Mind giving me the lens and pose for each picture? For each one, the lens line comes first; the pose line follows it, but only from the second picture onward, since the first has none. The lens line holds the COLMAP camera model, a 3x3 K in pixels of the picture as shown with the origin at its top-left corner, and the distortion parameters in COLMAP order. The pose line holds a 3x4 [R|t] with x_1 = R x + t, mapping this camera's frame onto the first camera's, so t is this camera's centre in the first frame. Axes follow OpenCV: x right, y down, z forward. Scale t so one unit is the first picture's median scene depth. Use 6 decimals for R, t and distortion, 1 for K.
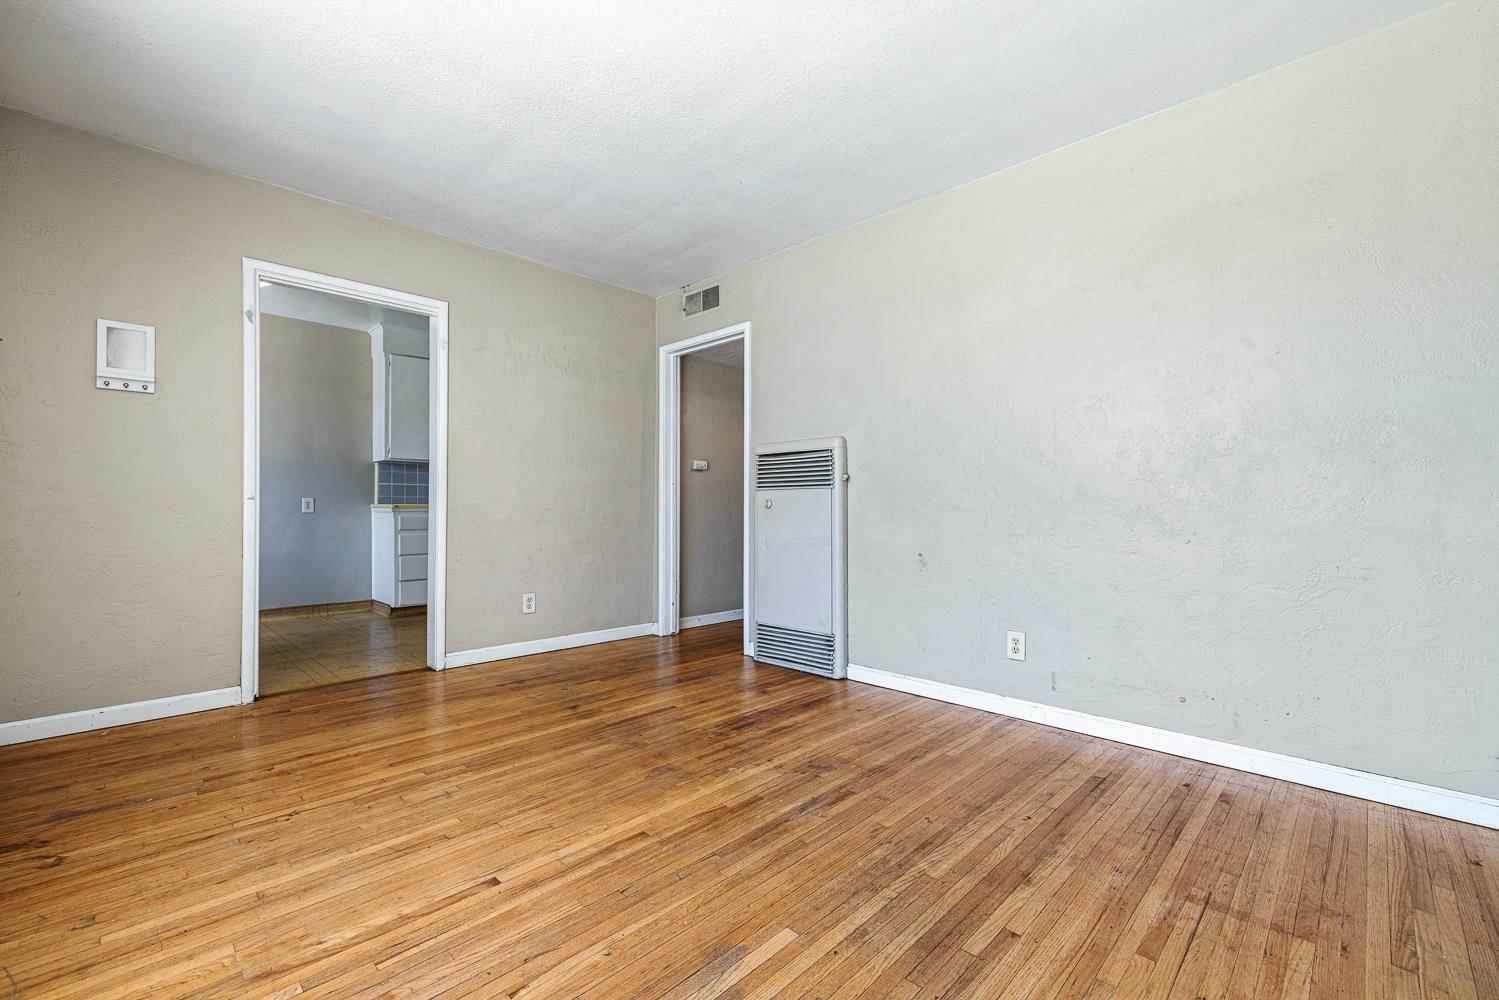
lens RADIAL K [[634.7, 0, 752.2], [0, 634.7, 506.3], [0, 0, 1]] dist [0.000276, 0.000061]
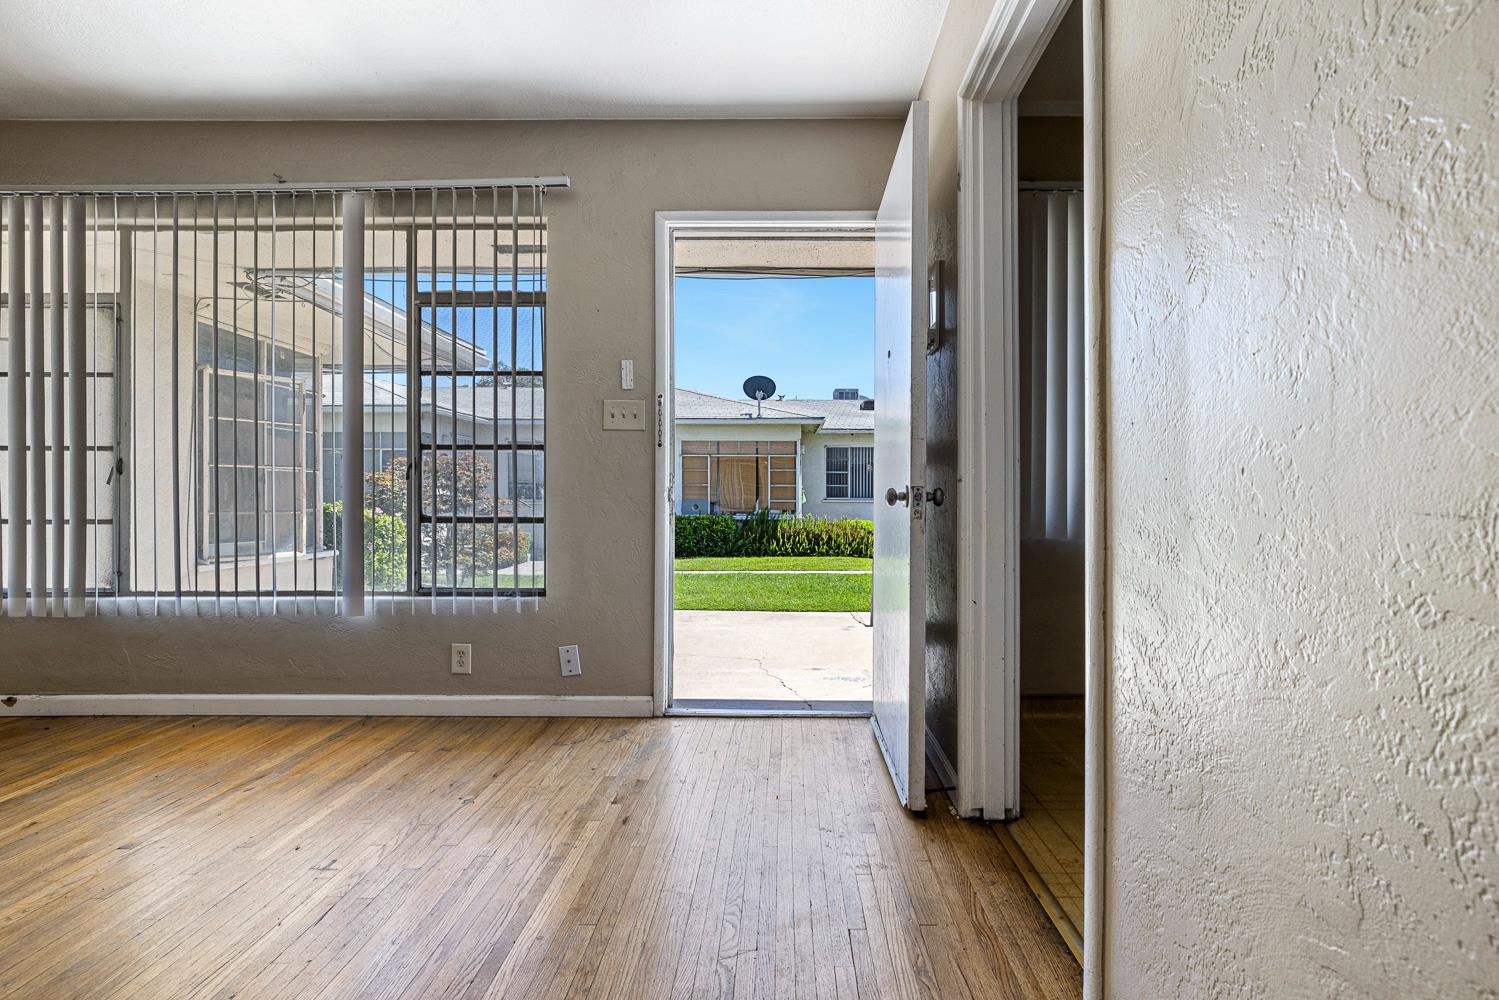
lens RADIAL K [[698.1, 0, 765.0], [0, 698.1, 489.9], [0, 0, 1]] dist [0.001971, 0.000251]
pose [[-0.726797, -0.005660, -0.686829, -0.250973], [0.000359, 0.999963, -0.008620, 0.006664], [0.686852, -0.006511, -0.726768, 1.717410]]
